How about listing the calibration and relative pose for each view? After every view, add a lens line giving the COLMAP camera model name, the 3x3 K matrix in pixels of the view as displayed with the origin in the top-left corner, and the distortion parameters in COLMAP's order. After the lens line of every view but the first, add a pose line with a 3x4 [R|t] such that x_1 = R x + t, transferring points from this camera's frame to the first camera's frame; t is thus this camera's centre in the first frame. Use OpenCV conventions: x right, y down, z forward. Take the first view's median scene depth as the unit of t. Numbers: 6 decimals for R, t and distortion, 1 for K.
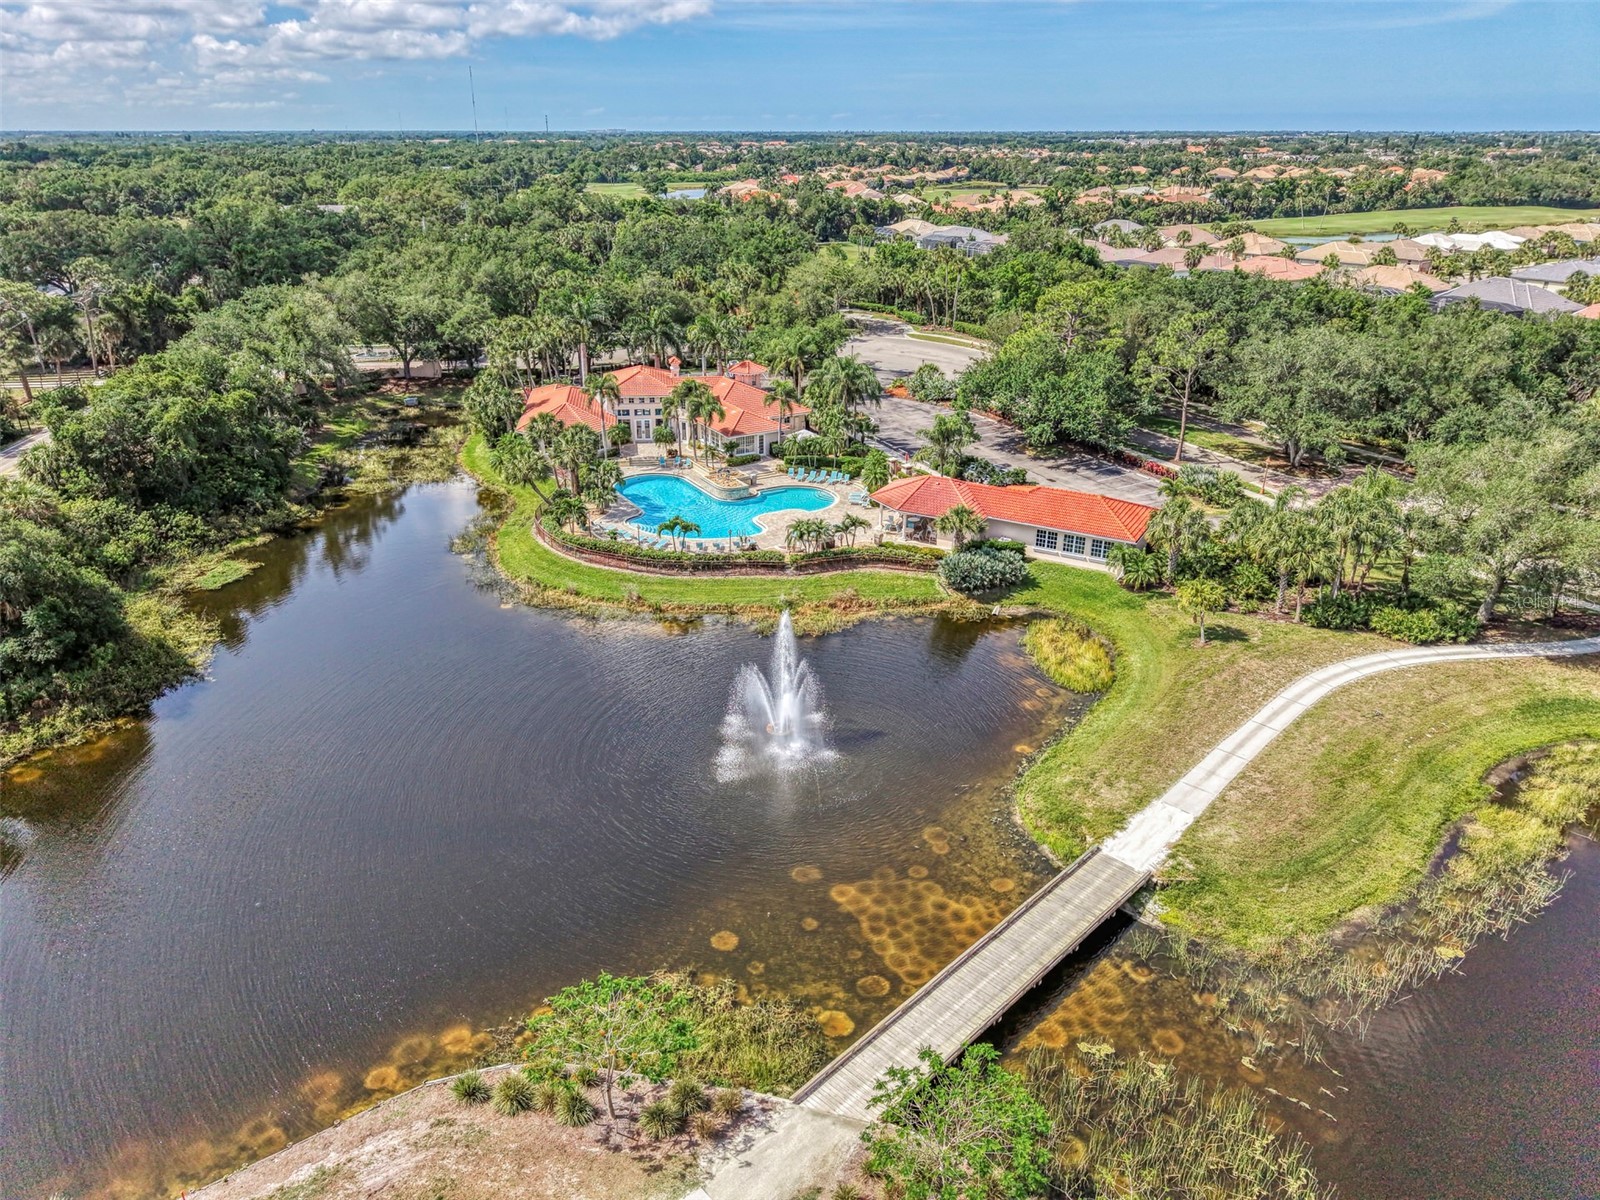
lens RADIAL K [[1088.3, 0, 814.8], [0, 1088.3, 611.3], [0, 0, 1]] dist [0.028258, -0.028840]
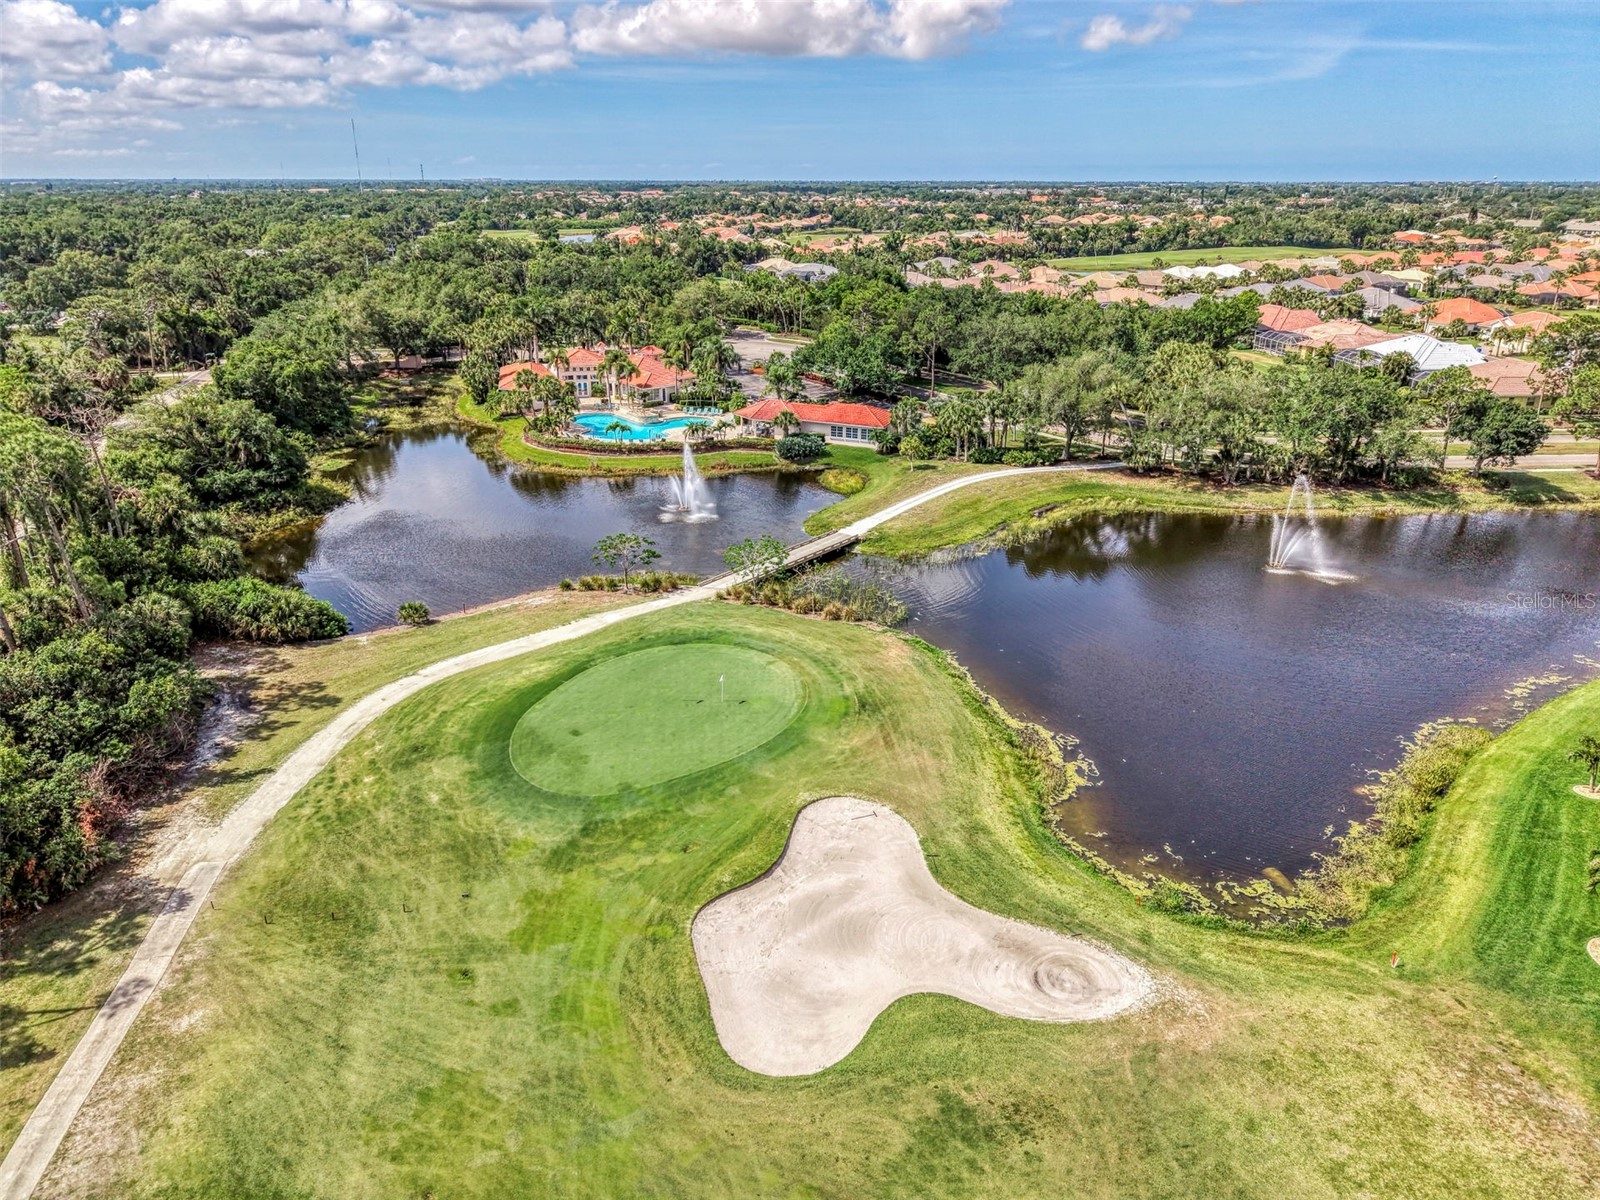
lens RADIAL K [[1088.3, 0, 836.4], [0, 1088.3, 617.3], [0, 0, 1]] dist [0.028258, -0.028840]
pose [[0.992380, -0.044284, 0.114980, 0.001400], [0.048060, 0.998386, -0.030273, 0.196620], [-0.113454, 0.035568, 0.992906, -0.487009]]
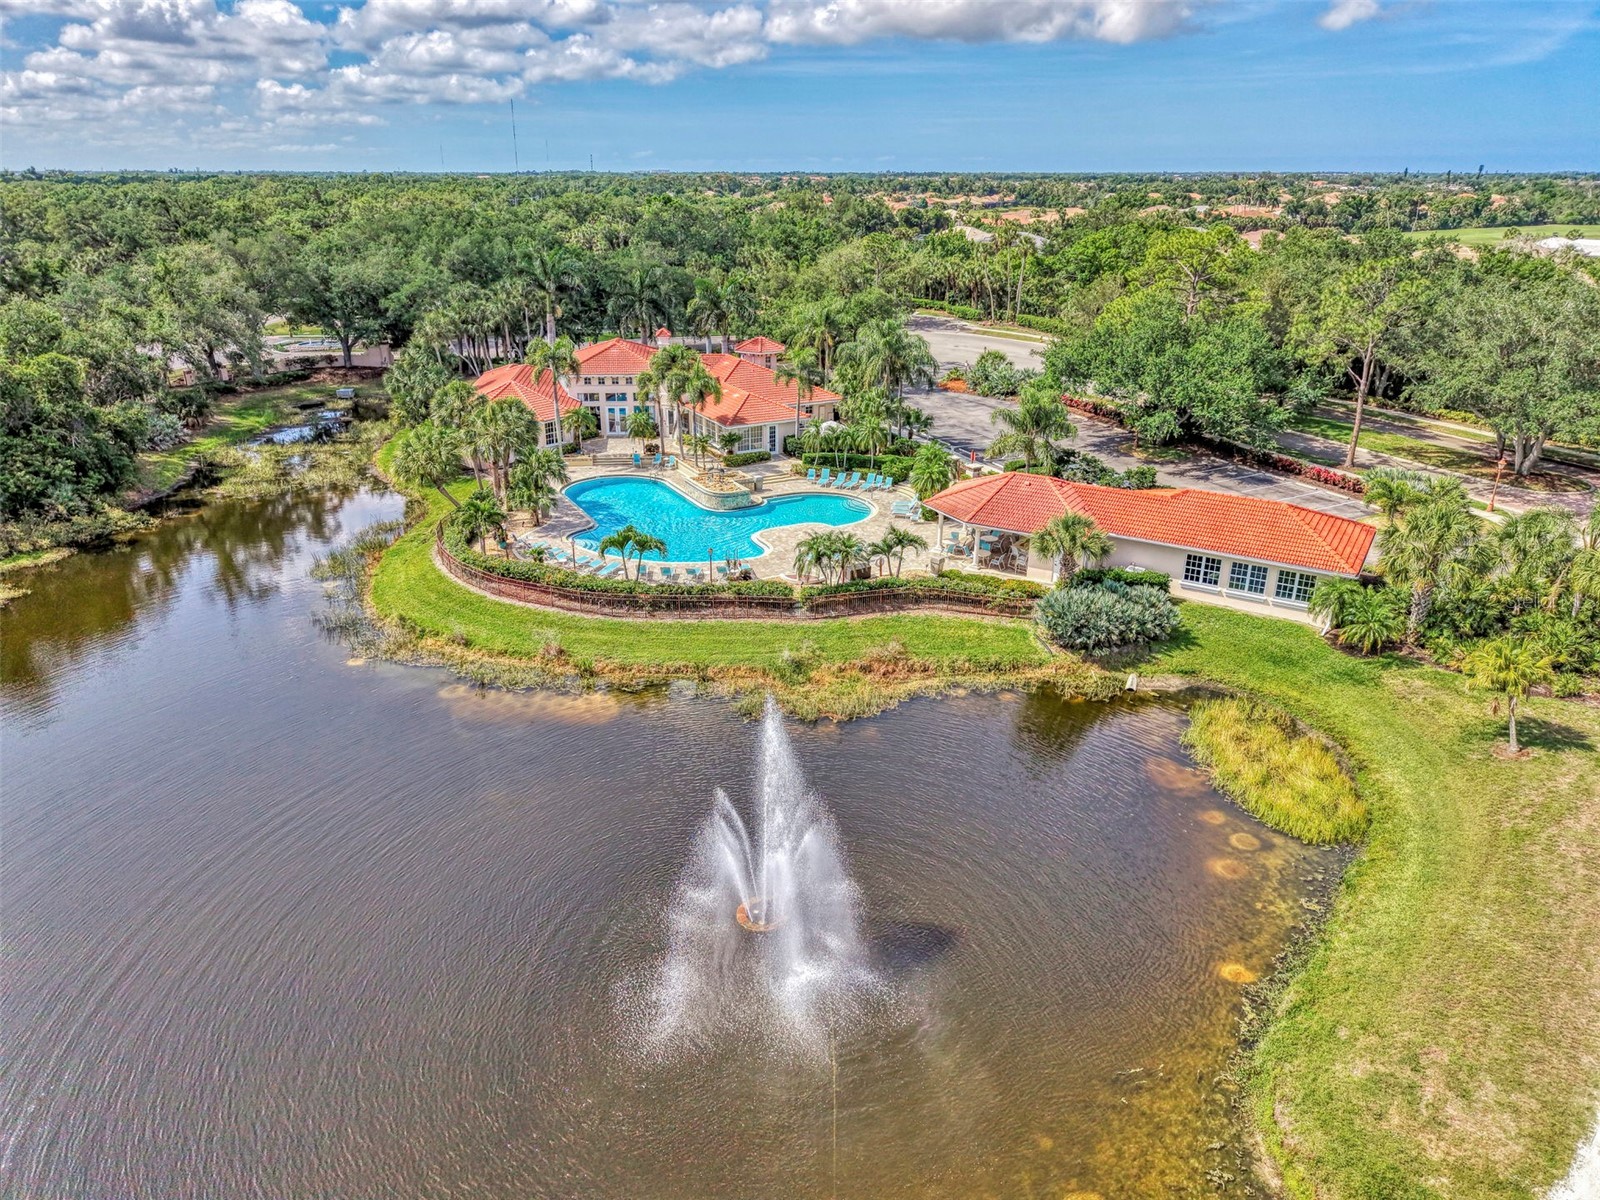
lens RADIAL K [[1088.3, 0, 803.7], [0, 1088.3, 596.6], [0, 0, 1]] dist [0.028258, -0.028840]
pose [[0.998973, 0.014311, -0.042984, 0.004639], [-0.016329, 0.998763, -0.046977, -0.011525], [0.042259, 0.047630, 0.997971, 0.248596]]
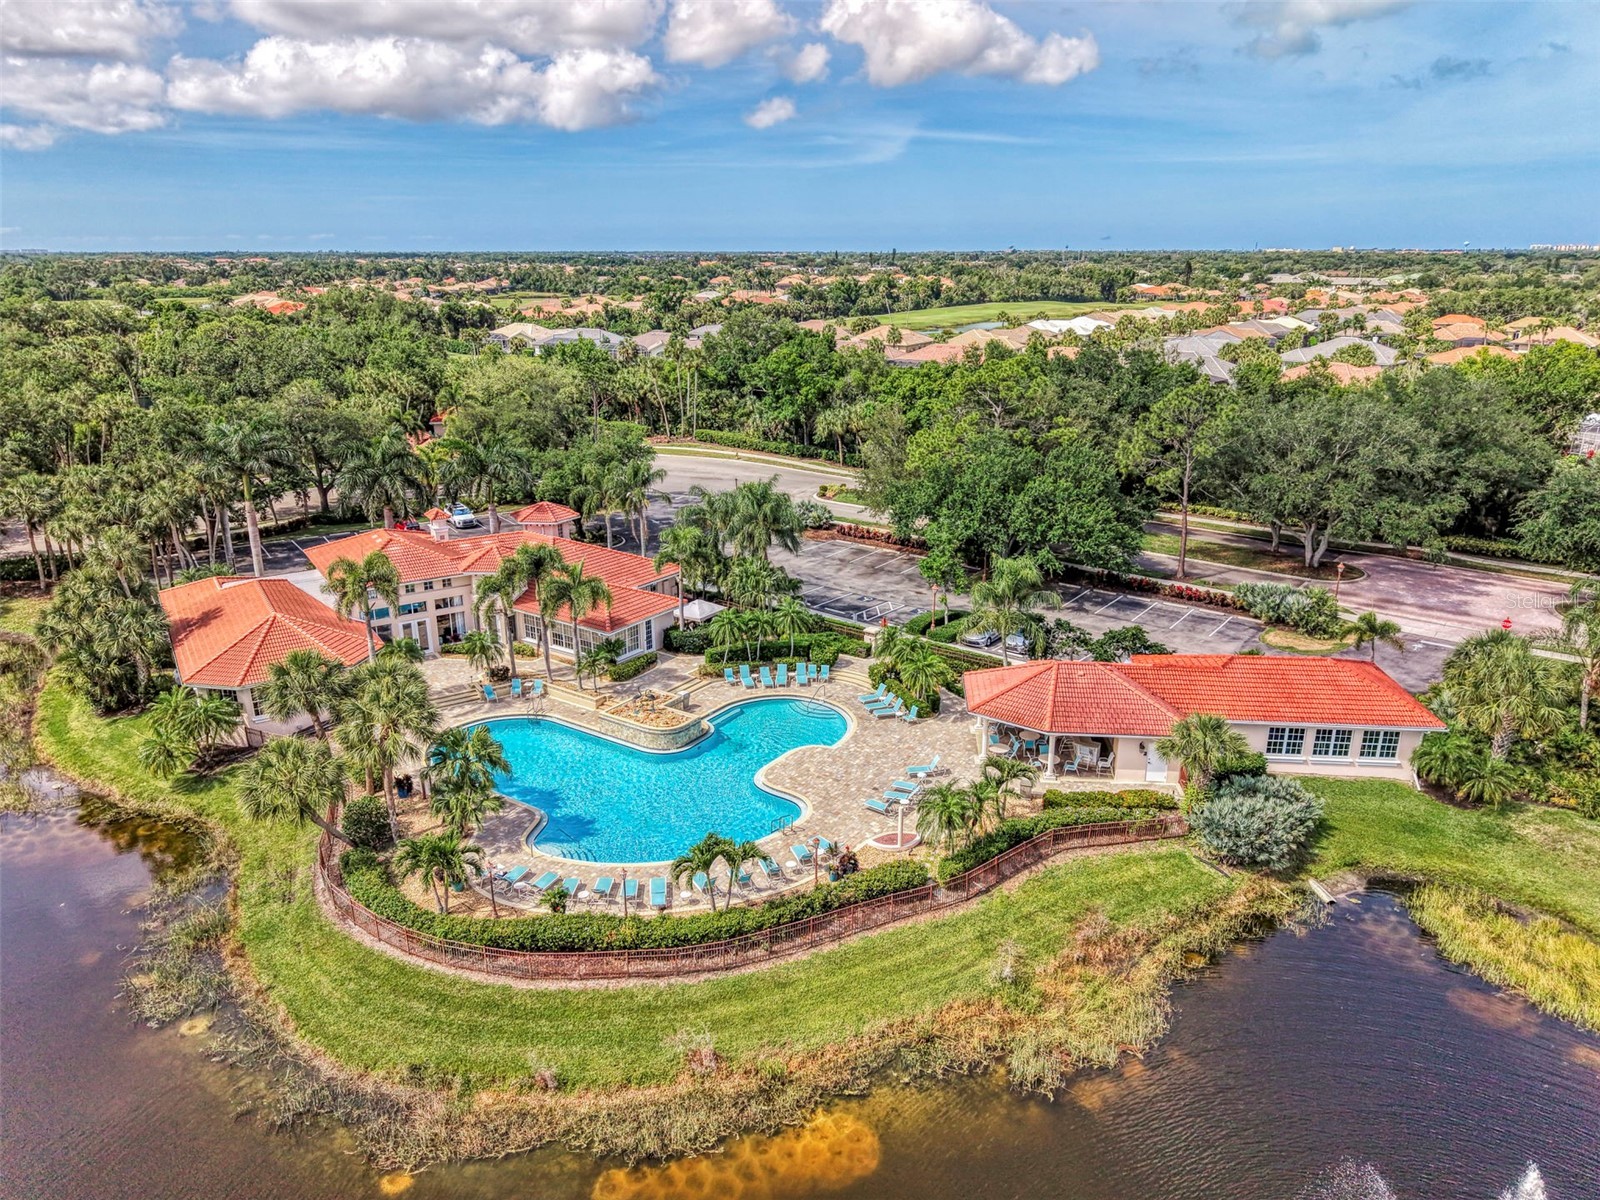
lens RADIAL K [[1088.3, 0, 823.4], [0, 1088.3, 614.7], [0, 0, 1]] dist [0.028258, -0.028840]
pose [[0.904591, -0.138599, 0.403120, -0.184830], [0.176214, 0.982668, -0.057561, -0.103503], [-0.388155, 0.123105, 0.913335, 0.375341]]
